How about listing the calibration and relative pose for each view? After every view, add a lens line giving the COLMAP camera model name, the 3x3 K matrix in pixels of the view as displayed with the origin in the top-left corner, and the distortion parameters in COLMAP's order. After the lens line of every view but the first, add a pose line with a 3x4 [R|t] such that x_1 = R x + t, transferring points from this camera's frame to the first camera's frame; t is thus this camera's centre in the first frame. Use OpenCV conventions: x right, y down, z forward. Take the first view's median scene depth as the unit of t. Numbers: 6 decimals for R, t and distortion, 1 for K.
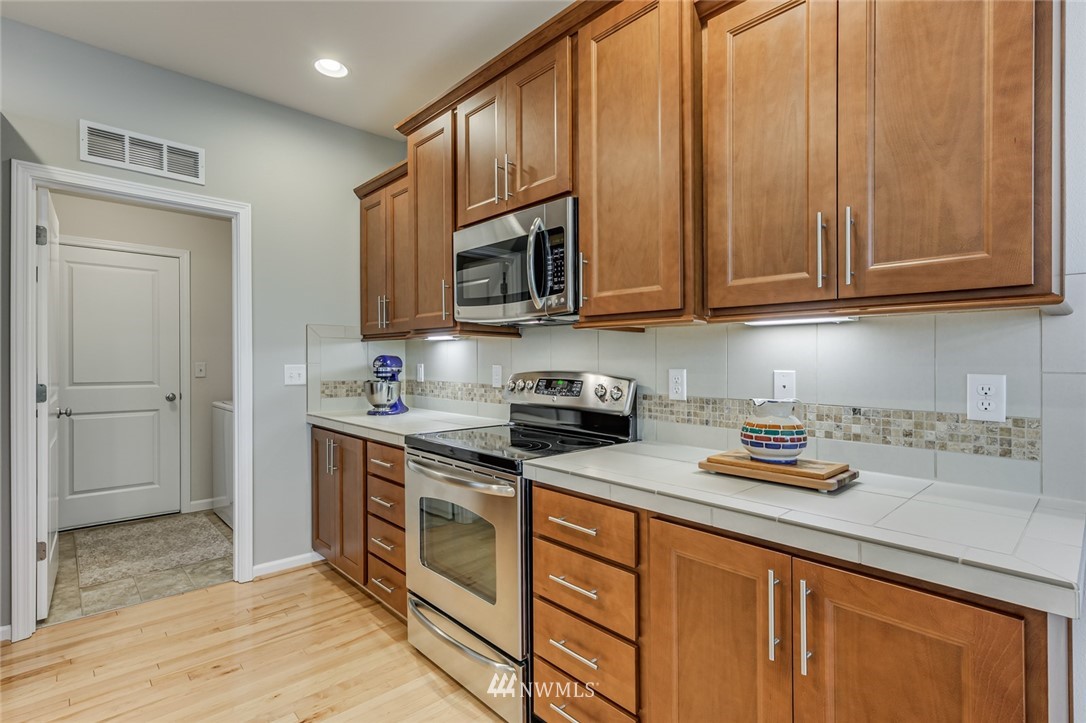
lens RADIAL K [[510.1, 0, 532.3], [0, 510.1, 361.6], [0, 0, 1]] dist [0.005169, 0.002153]
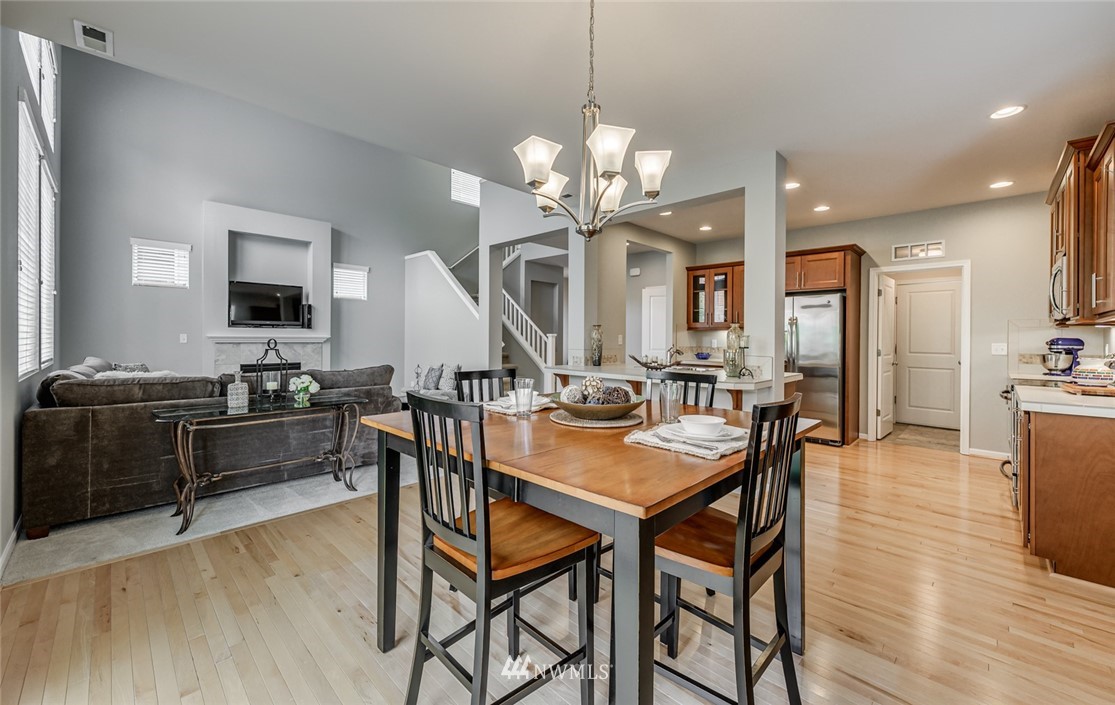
lens RADIAL K [[450.2, 0, 557.5], [0, 450.2, 345.9], [0, 0, 1]] dist [-0.026615, 0.002376]
pose [[0.049007, 0.019851, -0.998601, 1.707359], [-0.011450, 0.999748, 0.019312, 0.005433], [0.998733, 0.010487, 0.049221, -1.074909]]
